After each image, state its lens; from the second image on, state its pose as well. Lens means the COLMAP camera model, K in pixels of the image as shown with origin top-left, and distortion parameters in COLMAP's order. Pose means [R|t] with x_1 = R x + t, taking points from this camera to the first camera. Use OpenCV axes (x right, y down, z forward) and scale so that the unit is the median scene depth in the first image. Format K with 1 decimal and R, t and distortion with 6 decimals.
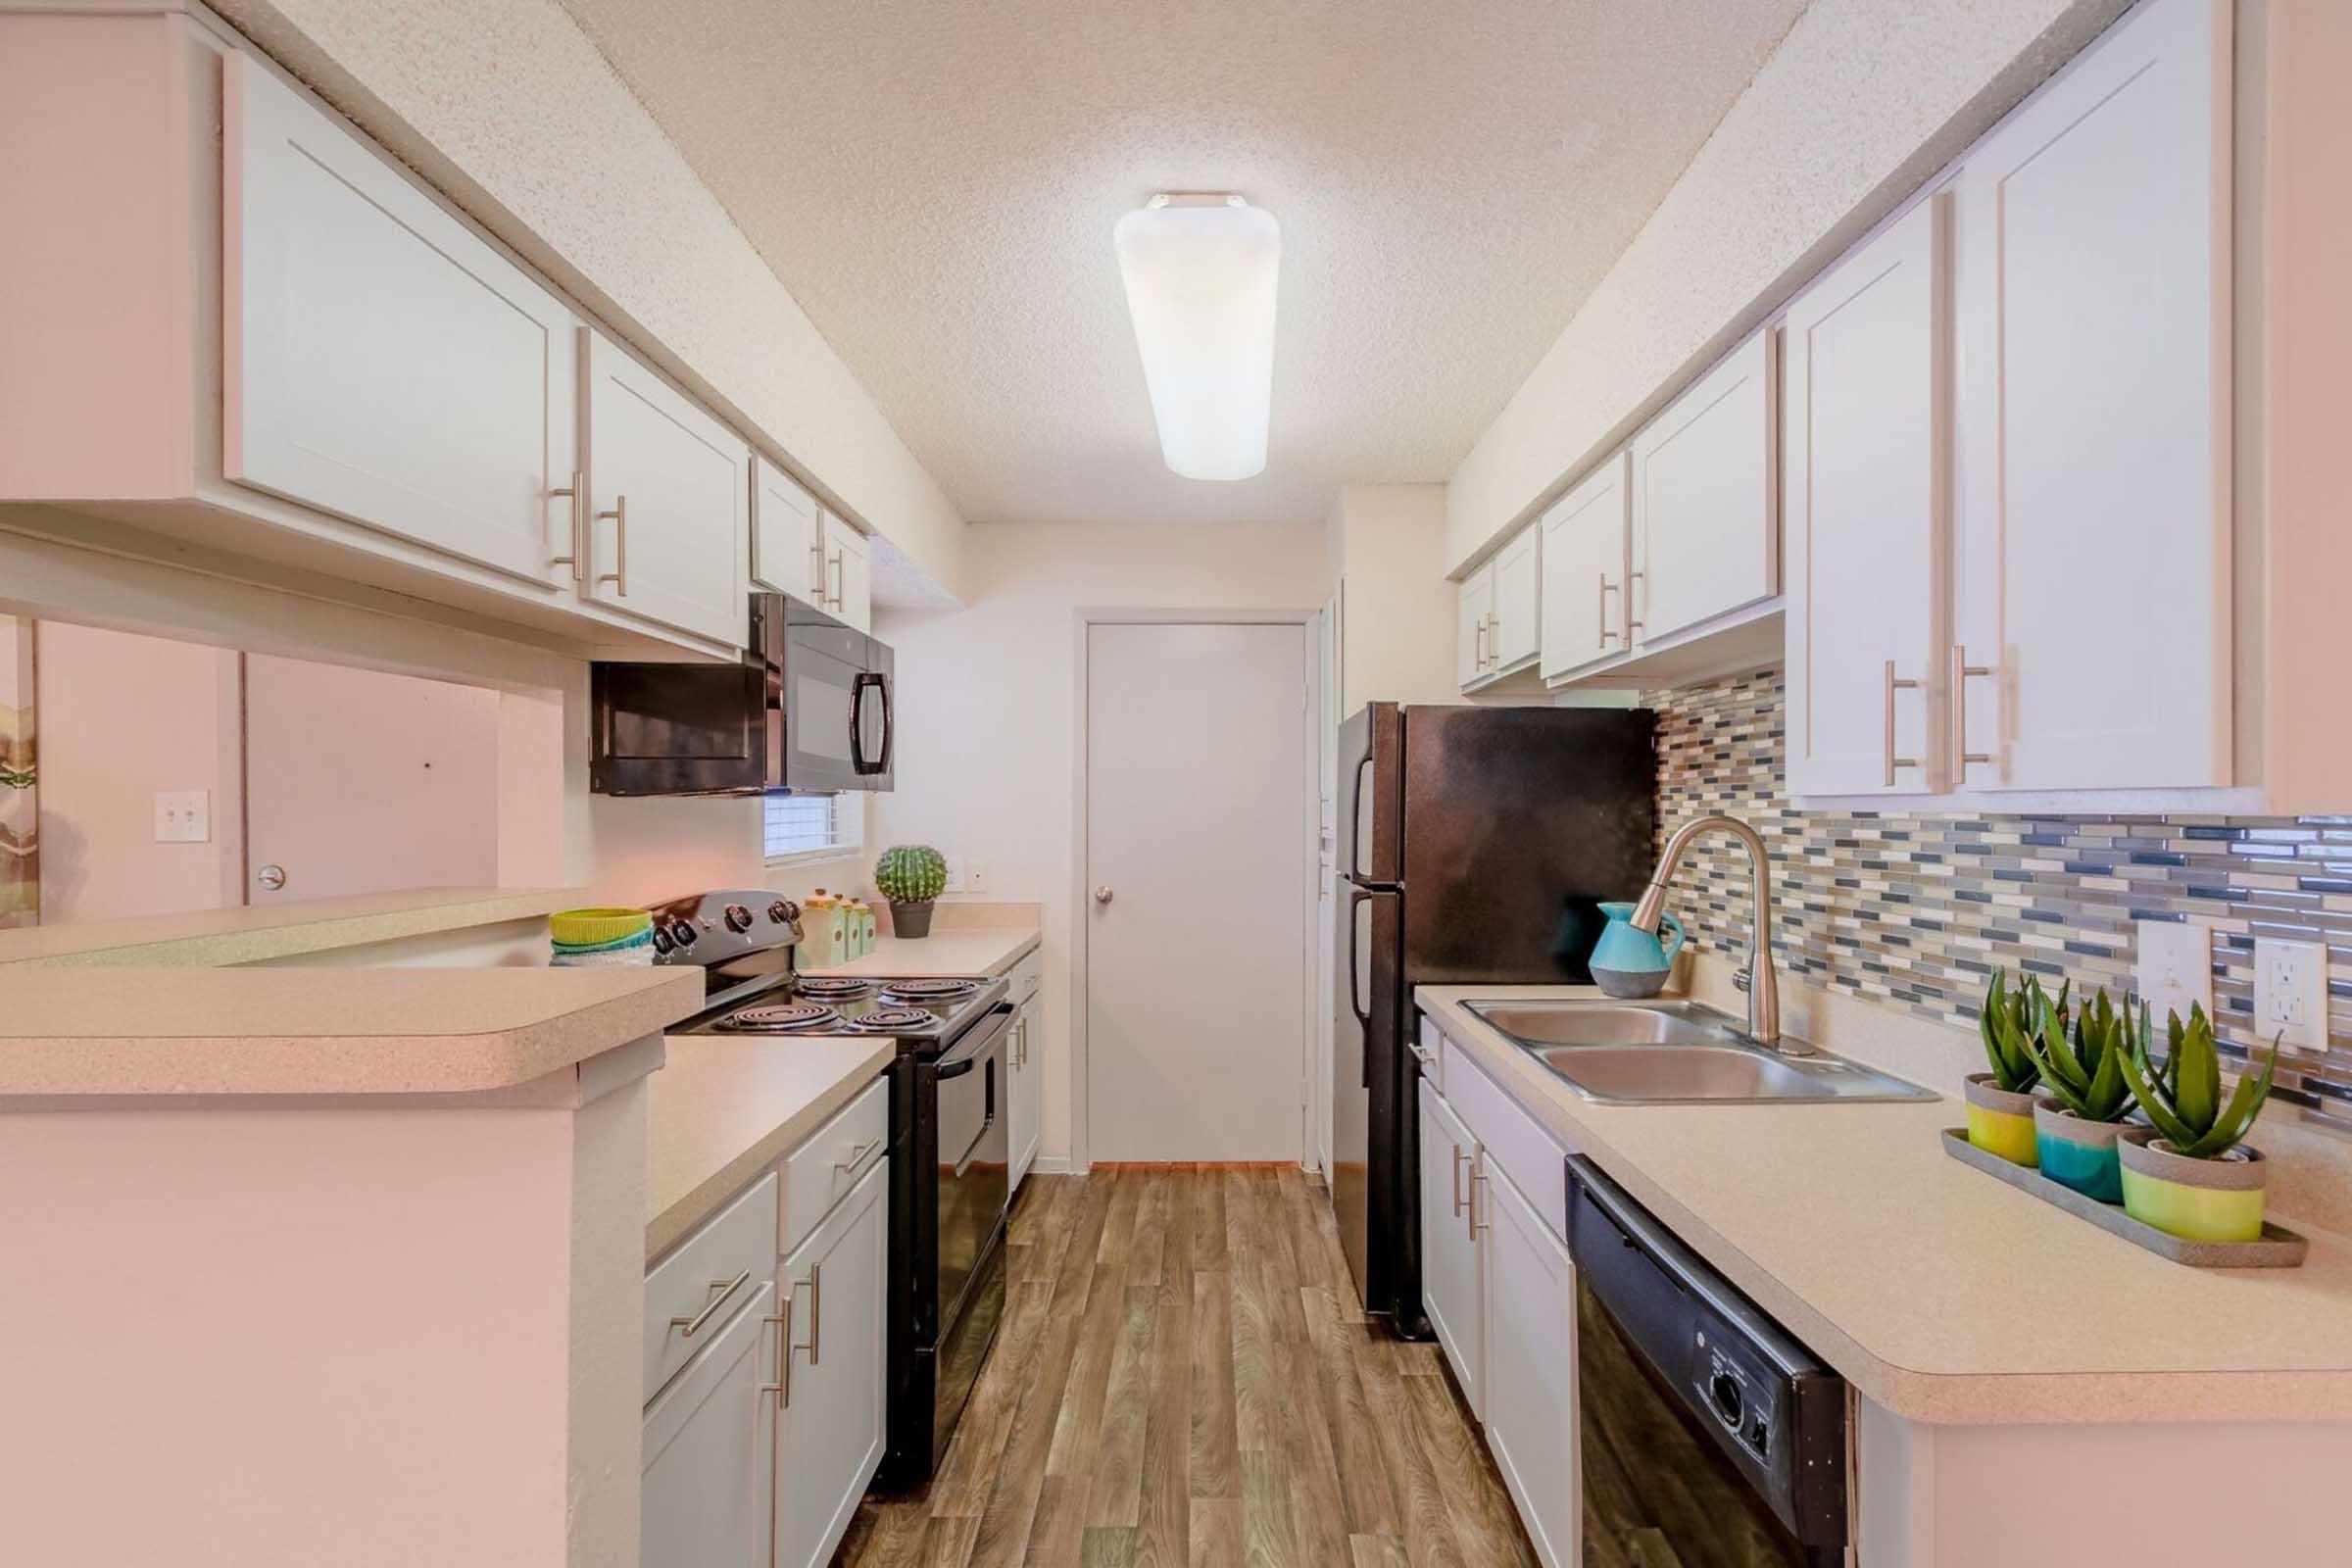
lens RADIAL K [[1036.7, 0, 1186.4], [0, 1036.7, 792.3], [0, 0, 1]] dist [-0.000272, -0.000262]
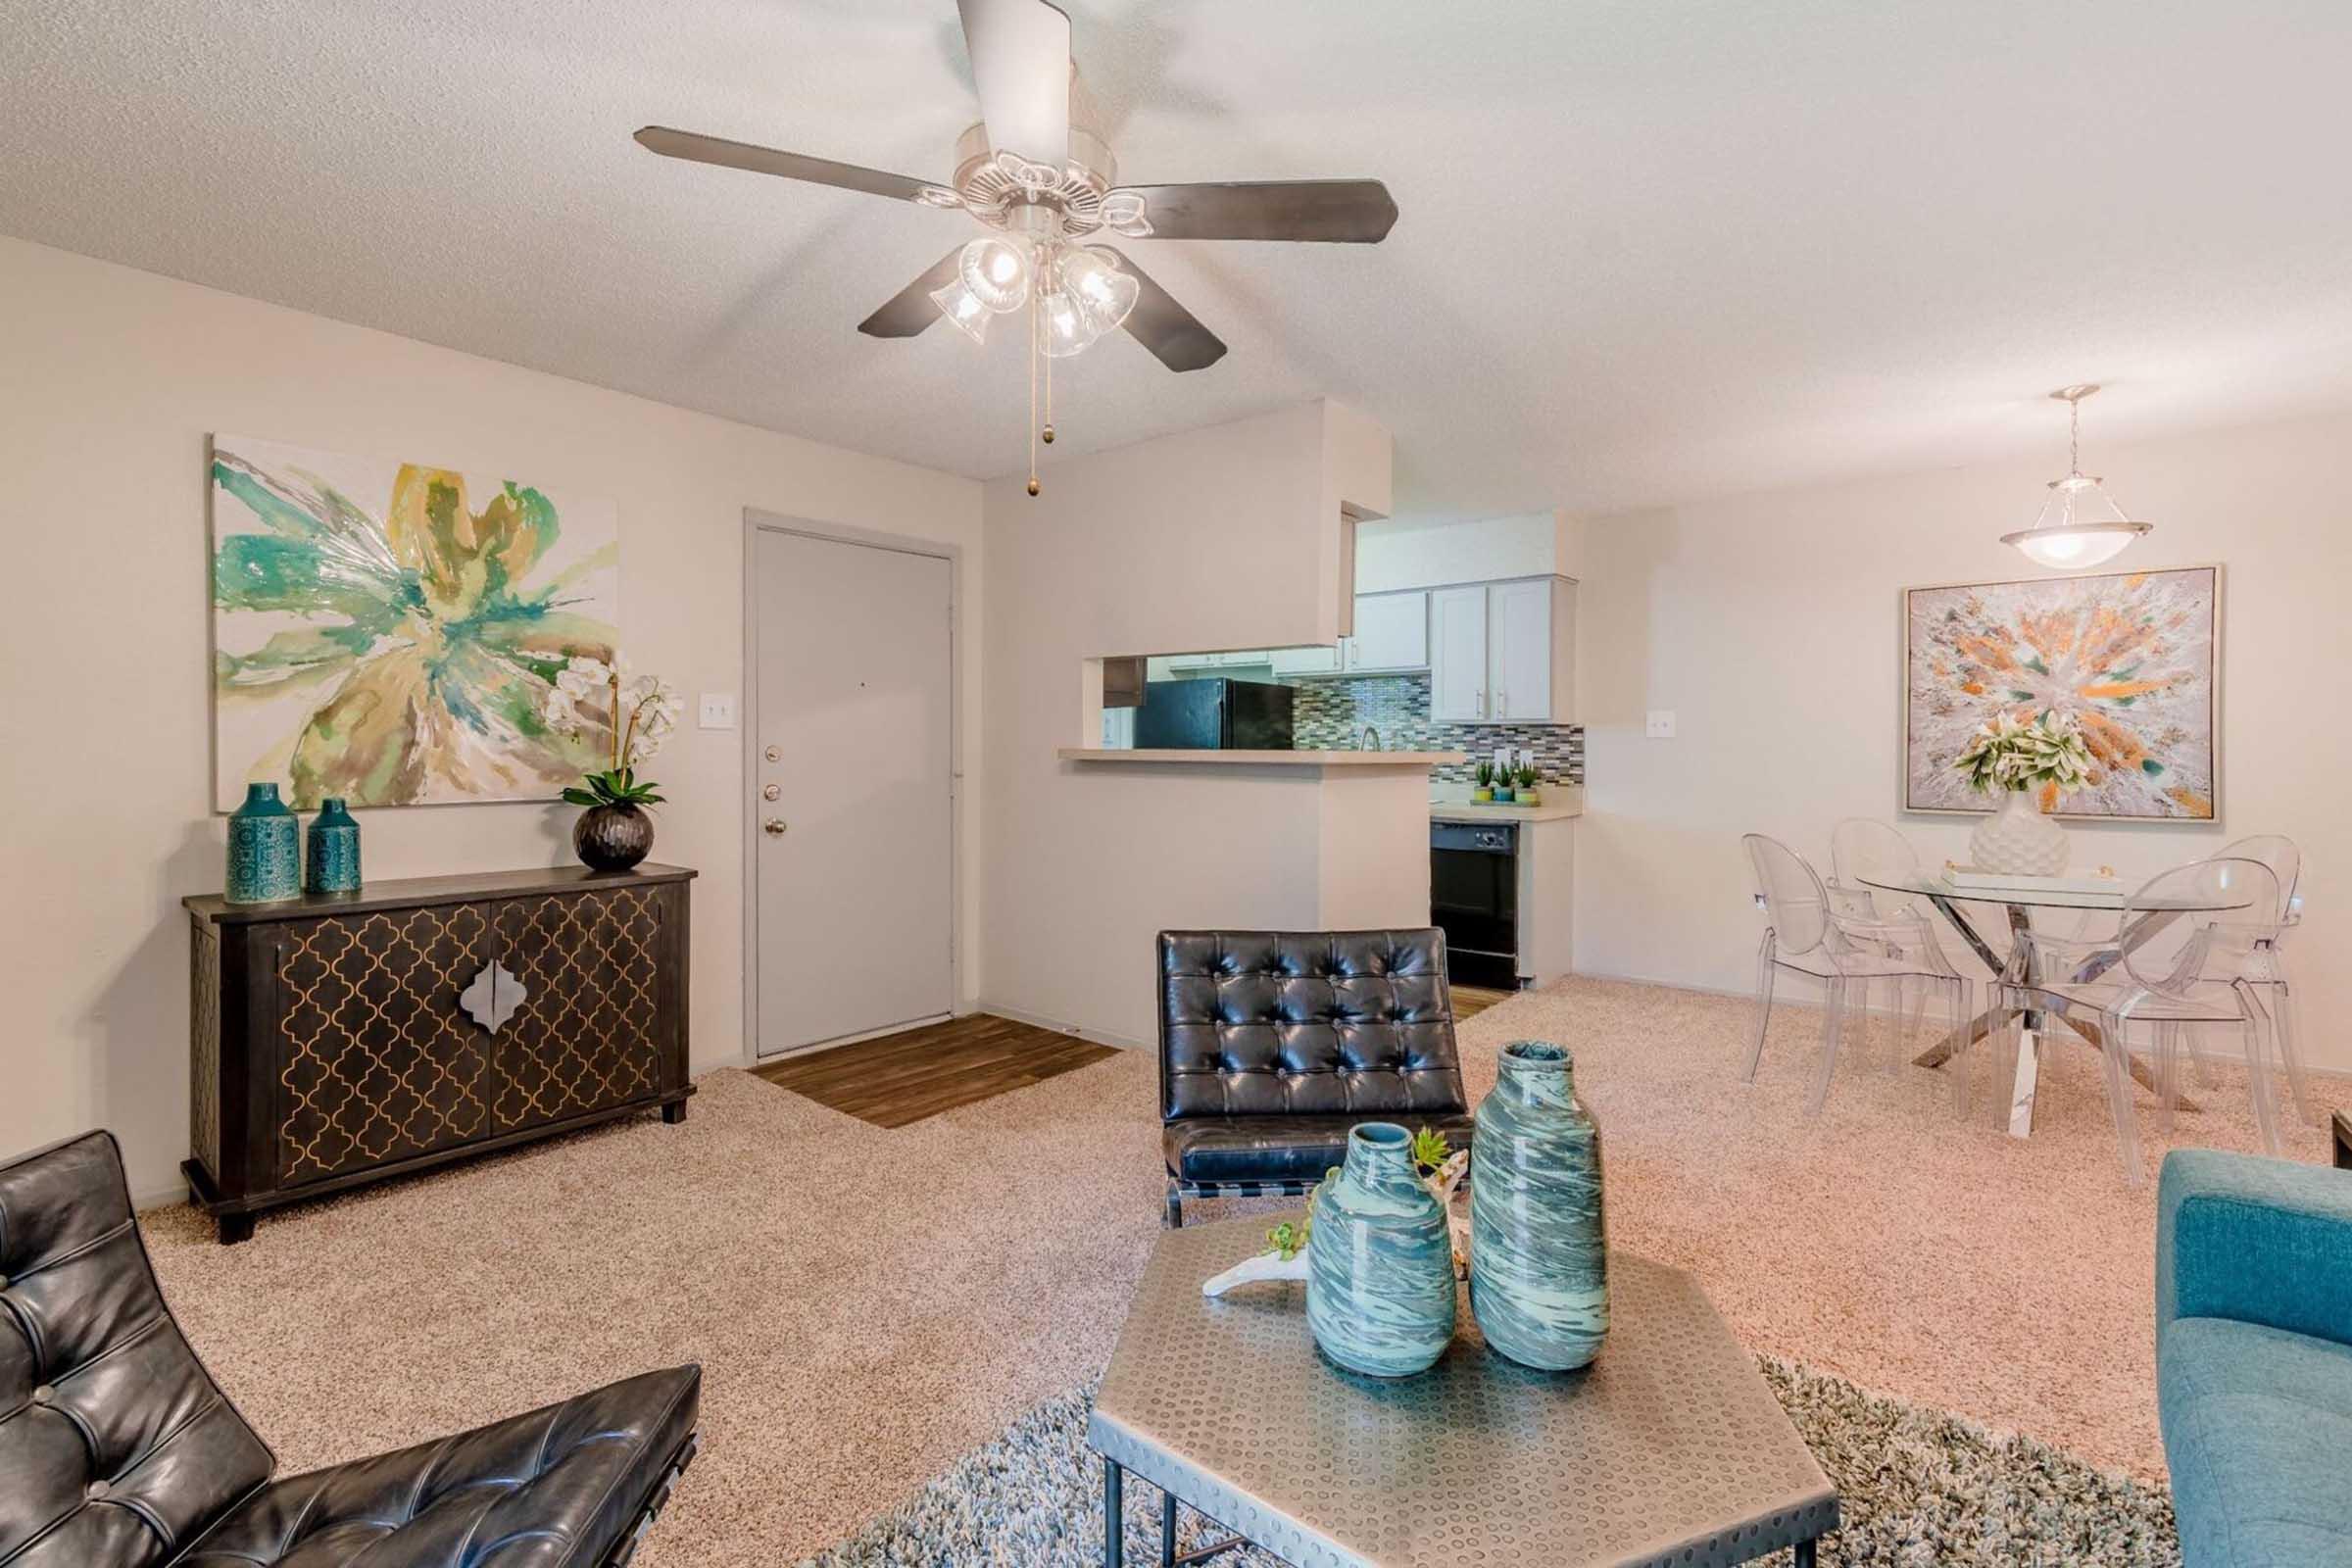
lens RADIAL K [[1040.4, 0, 1163.2], [0, 1040.4, 750.7], [0, 0, 1]] dist [-0.002204, -0.000709]
pose [[0.655082, 0.002321, 0.755554, -1.571521], [-0.019686, 0.999708, 0.013998, 0.044415], [-0.755302, -0.024043, 0.654936, -0.394272]]
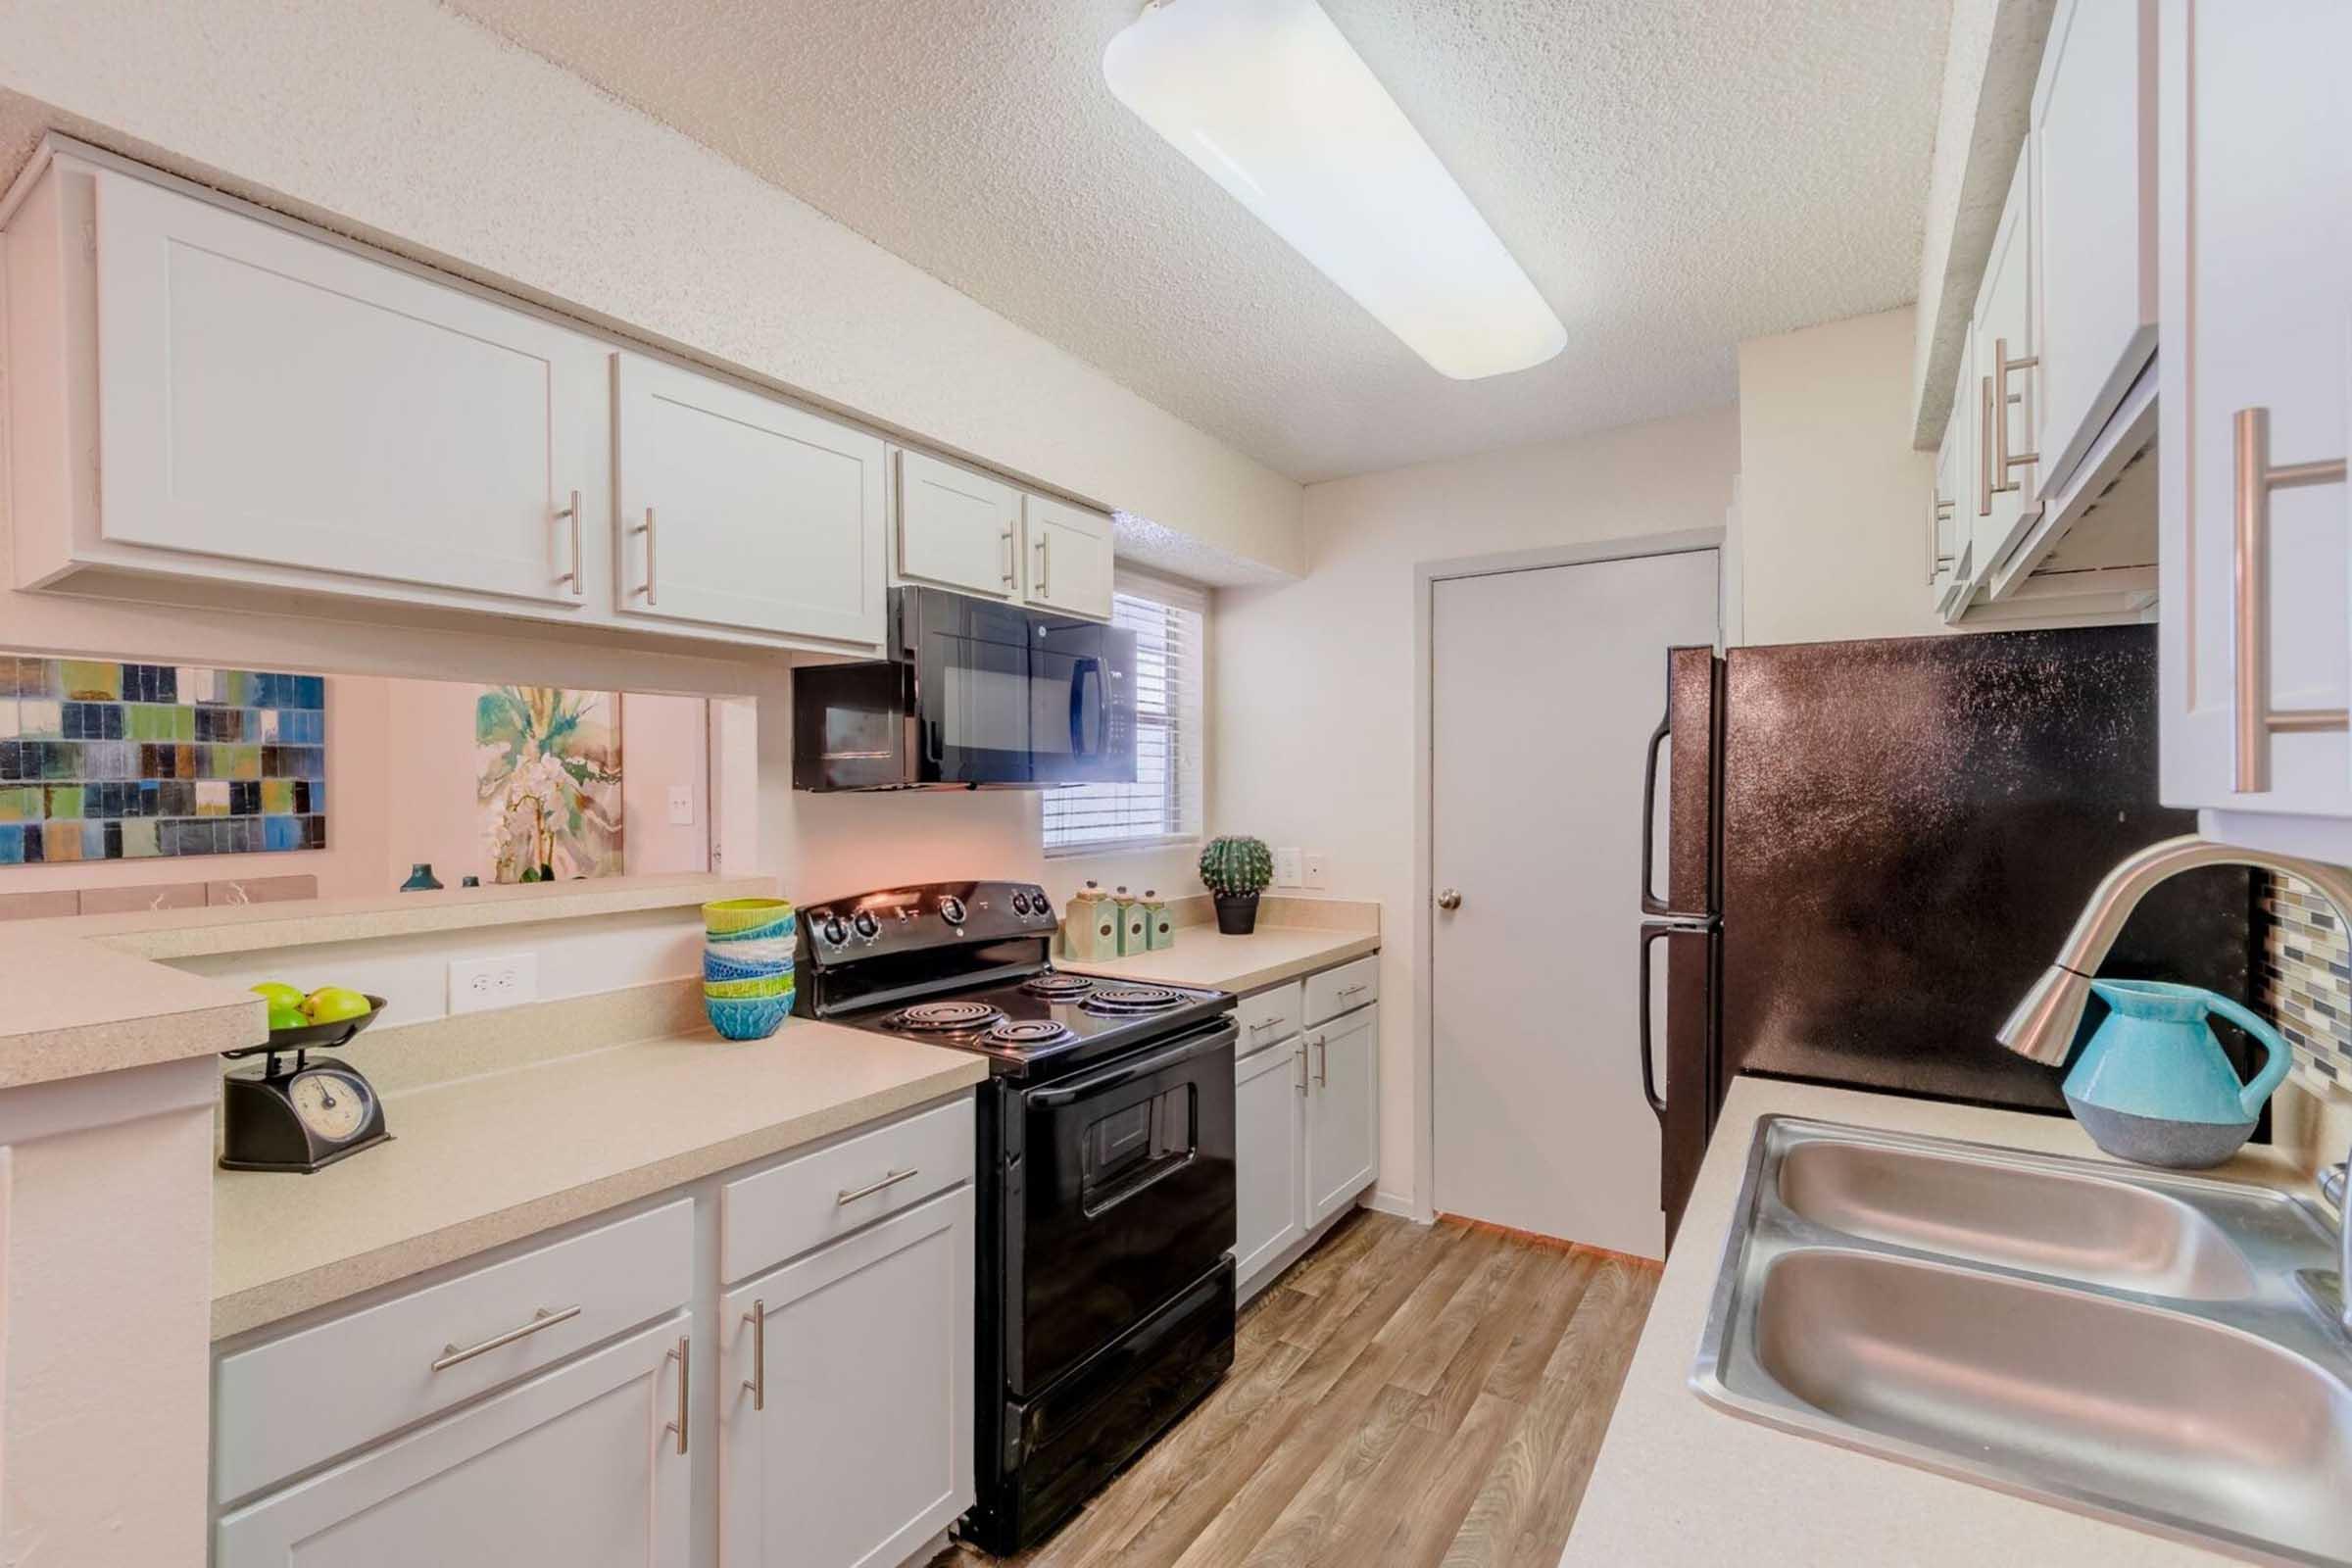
lens RADIAL K [[1019.2, 0, 1182.1], [0, 1019.2, 777.0], [0, 0, 1]] dist [0.002574, -0.000507]
pose [[0.837497, -0.009051, -0.546367, 0.275848], [0.012695, 0.999915, 0.002895, -0.008088], [0.546295, -0.009361, 0.837541, 0.263440]]
